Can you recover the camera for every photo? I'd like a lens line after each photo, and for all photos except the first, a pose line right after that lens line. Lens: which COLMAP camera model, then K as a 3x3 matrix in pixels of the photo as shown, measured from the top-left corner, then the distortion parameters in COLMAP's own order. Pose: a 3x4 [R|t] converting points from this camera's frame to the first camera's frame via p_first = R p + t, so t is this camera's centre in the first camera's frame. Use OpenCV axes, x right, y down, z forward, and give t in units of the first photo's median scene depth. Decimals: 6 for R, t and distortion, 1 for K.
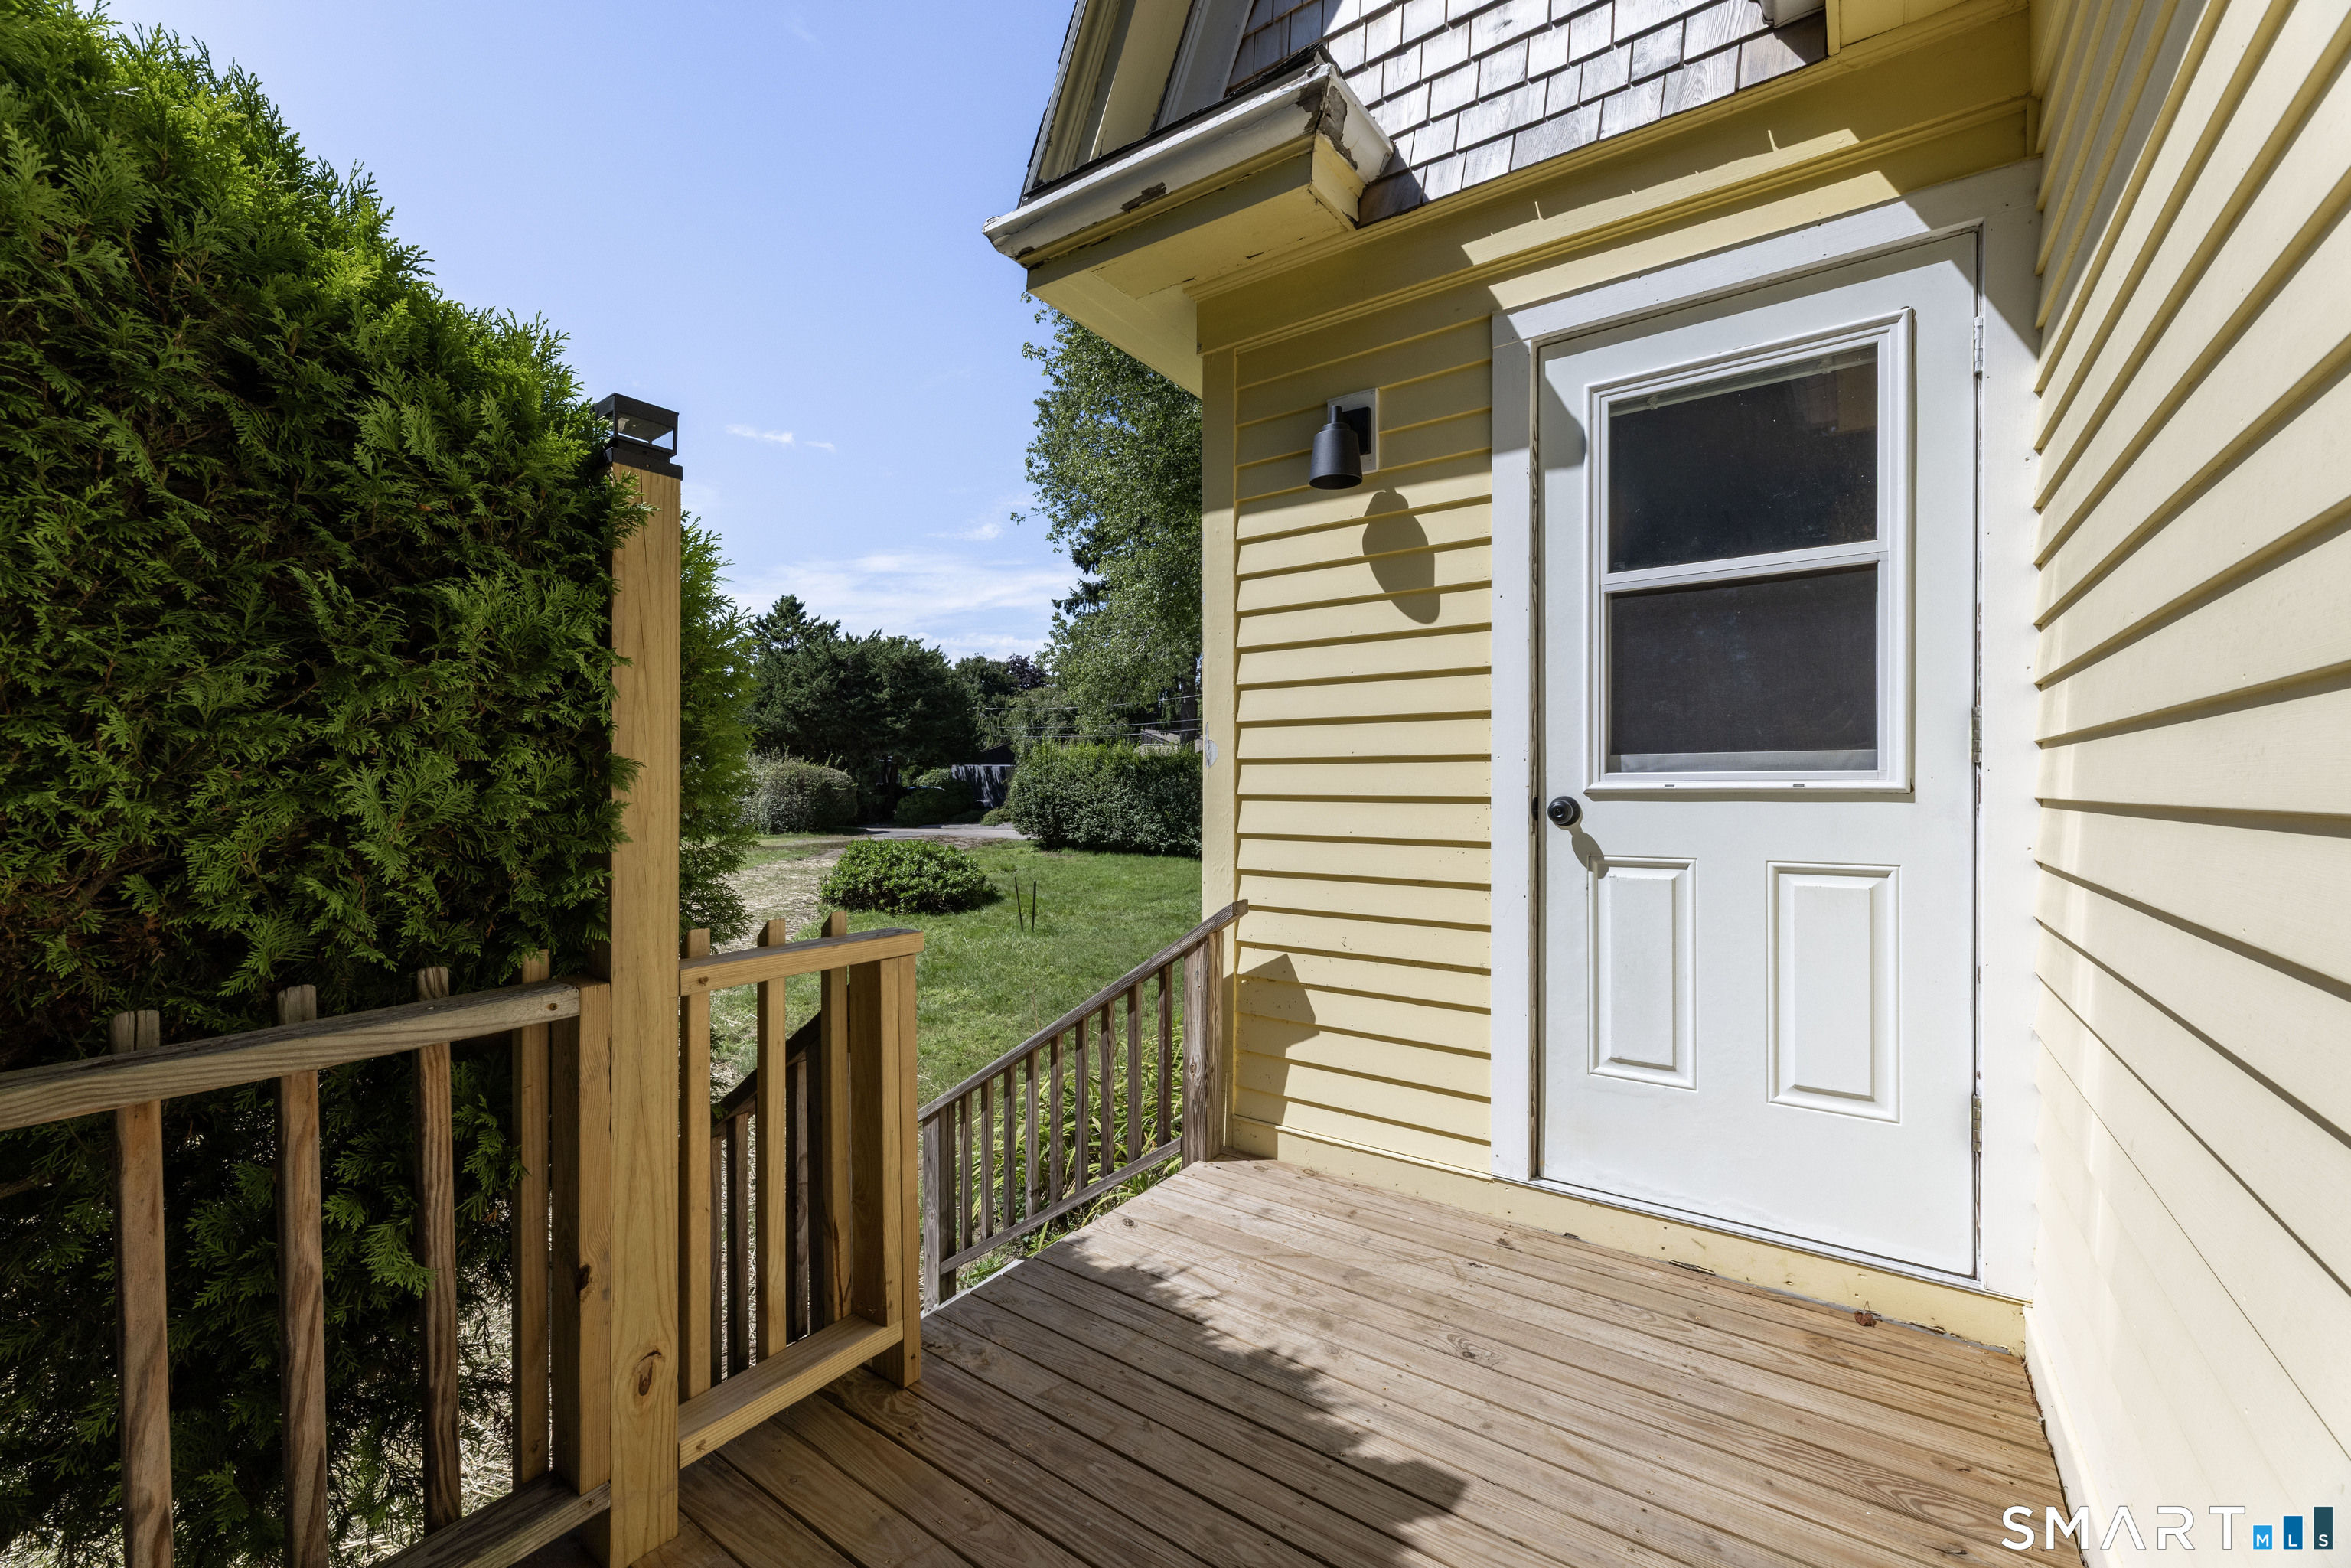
lens RADIAL K [[948.1, 0, 1147.8], [0, 948.1, 790.7], [0, 0, 1]] dist [0.006846, 0.000109]
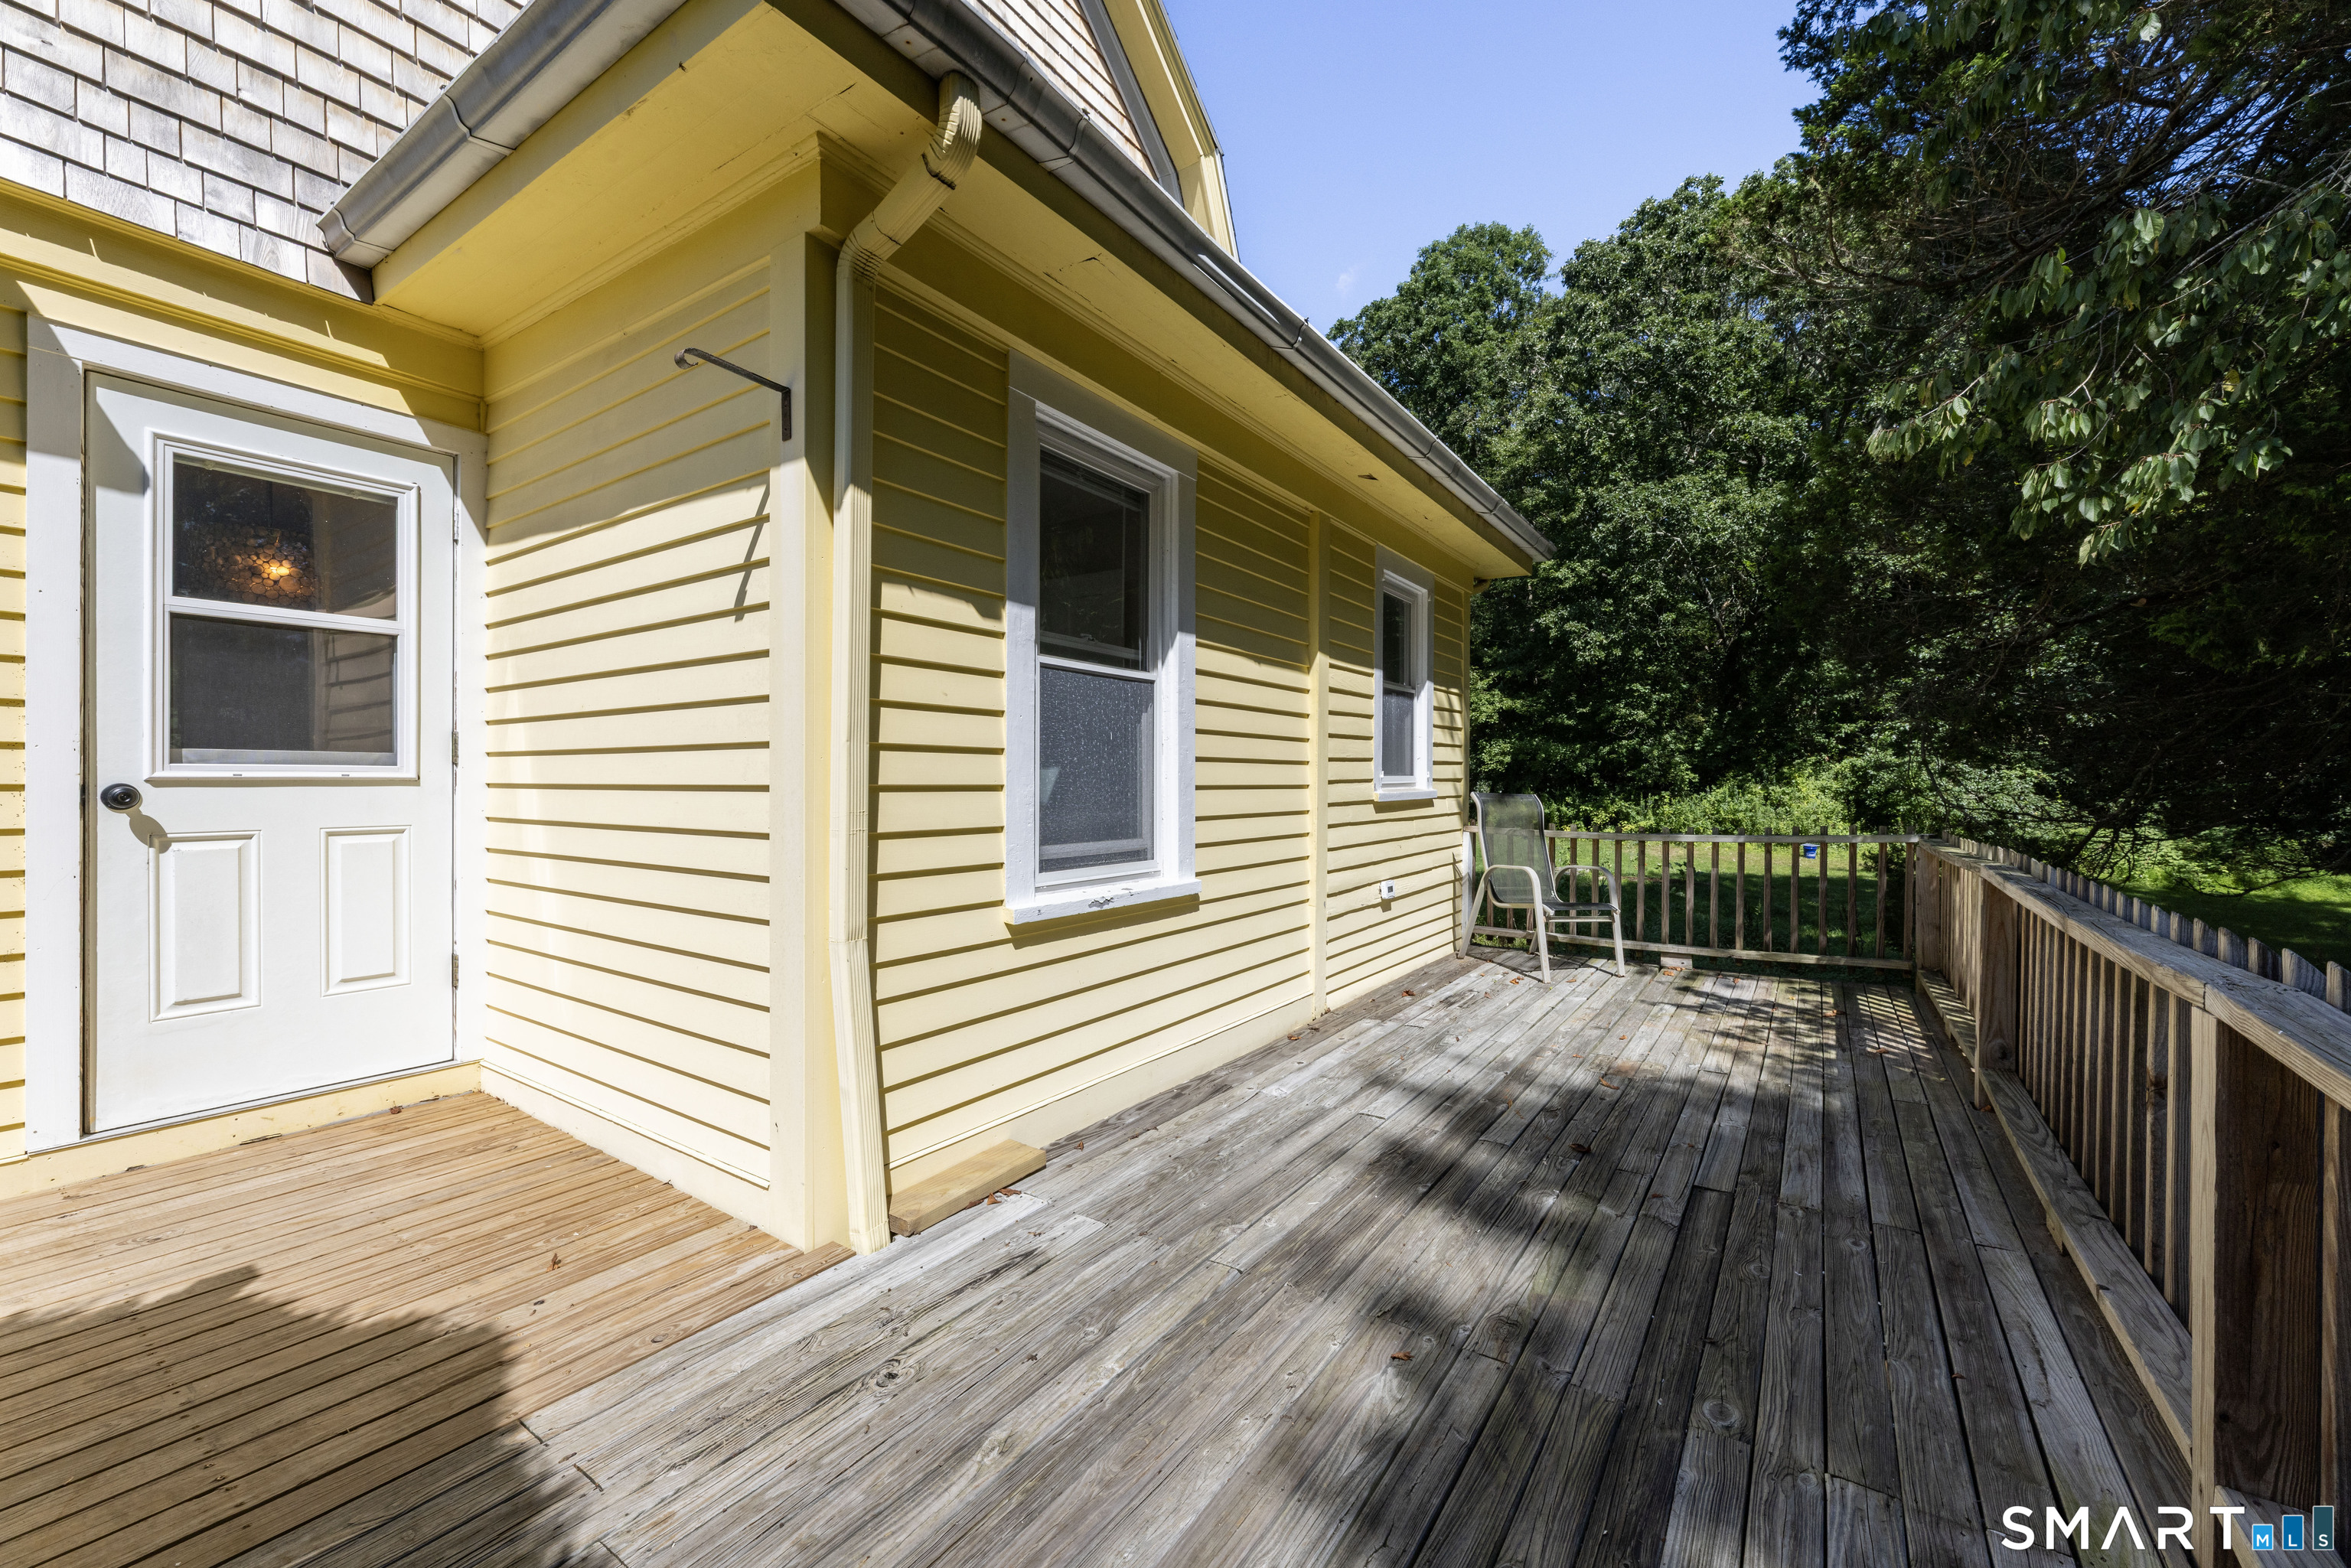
lens RADIAL K [[932.9, 0, 1175.5], [0, 932.9, 784.0], [0, 0, 1]] dist [0.001416, -0.000083]
pose [[-0.023664, -0.002798, 0.999716, -0.827233], [-0.000138, 0.999996, 0.002795, 0.004005], [-0.999720, -0.000072, -0.023664, -0.262491]]
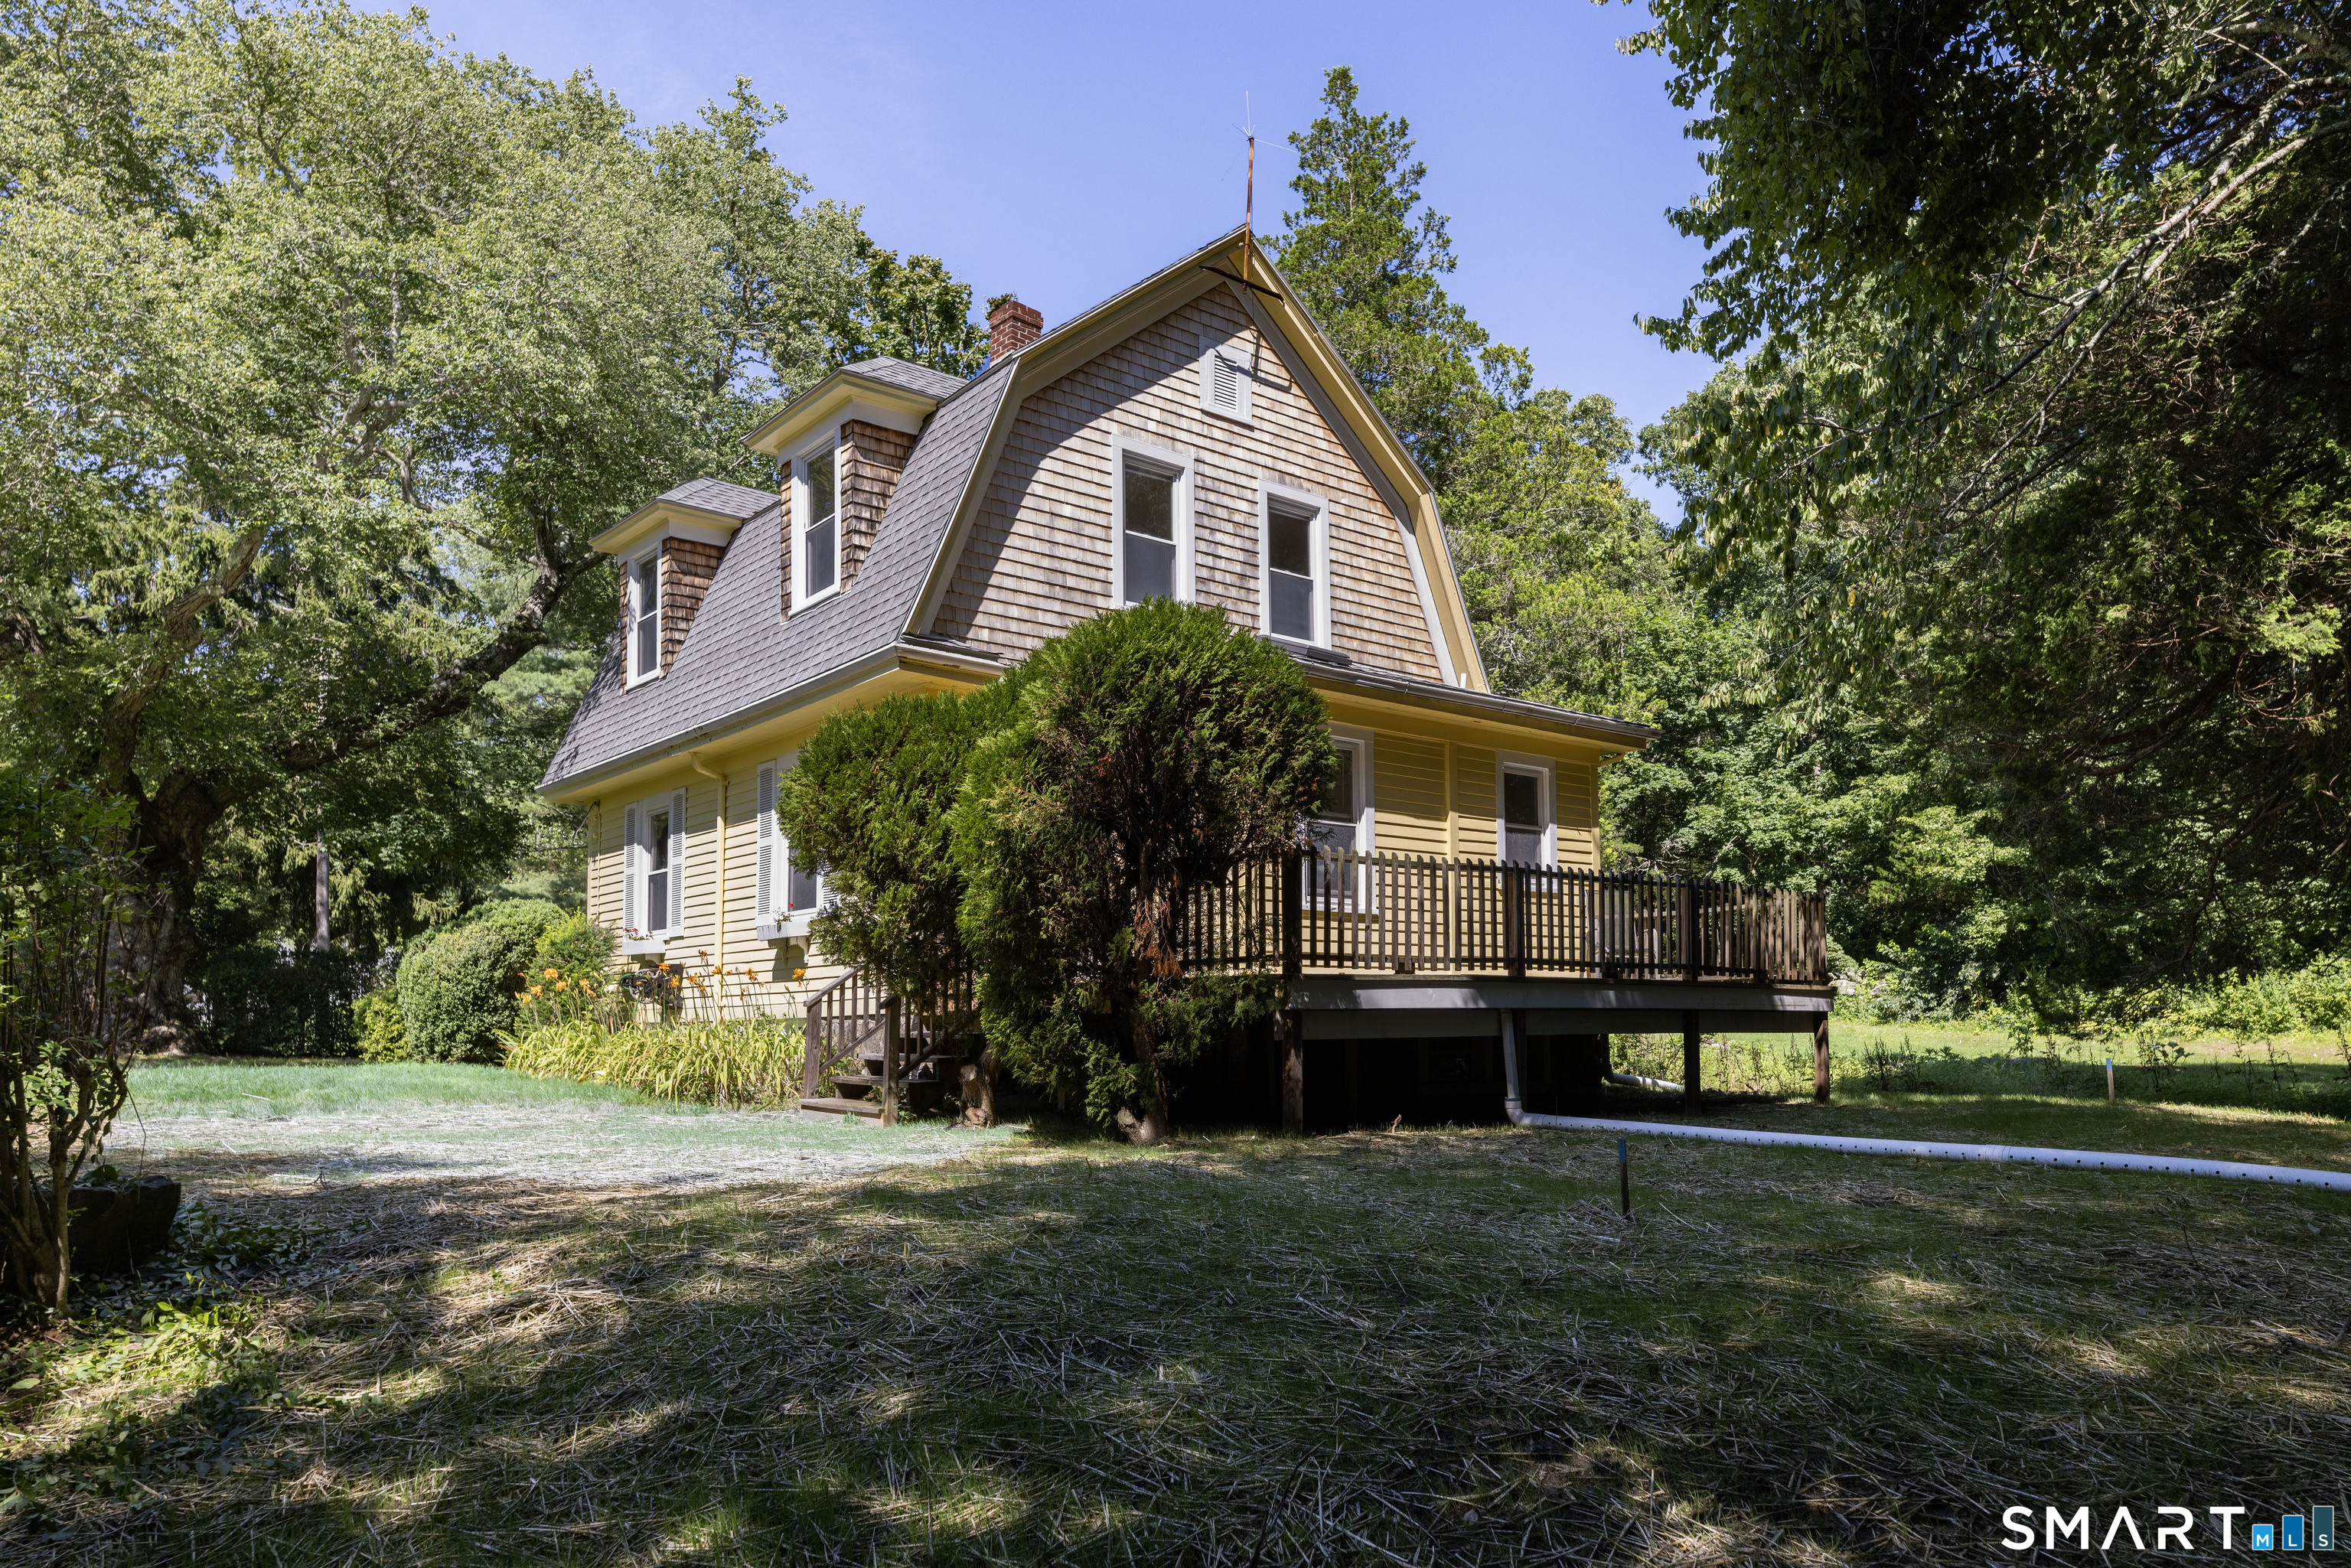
lens RADIAL K [[1508.6, 0, 1175.5], [0, 1508.6, 784.0], [0, 0, 1]] dist [0.001198, -0.000491]
pose [[0.253460, 0.147728, 0.955999, -6.191067], [0.005349, 0.988041, -0.154098, 0.714637], [-0.967331, 0.044171, 0.249639, -1.212385]]
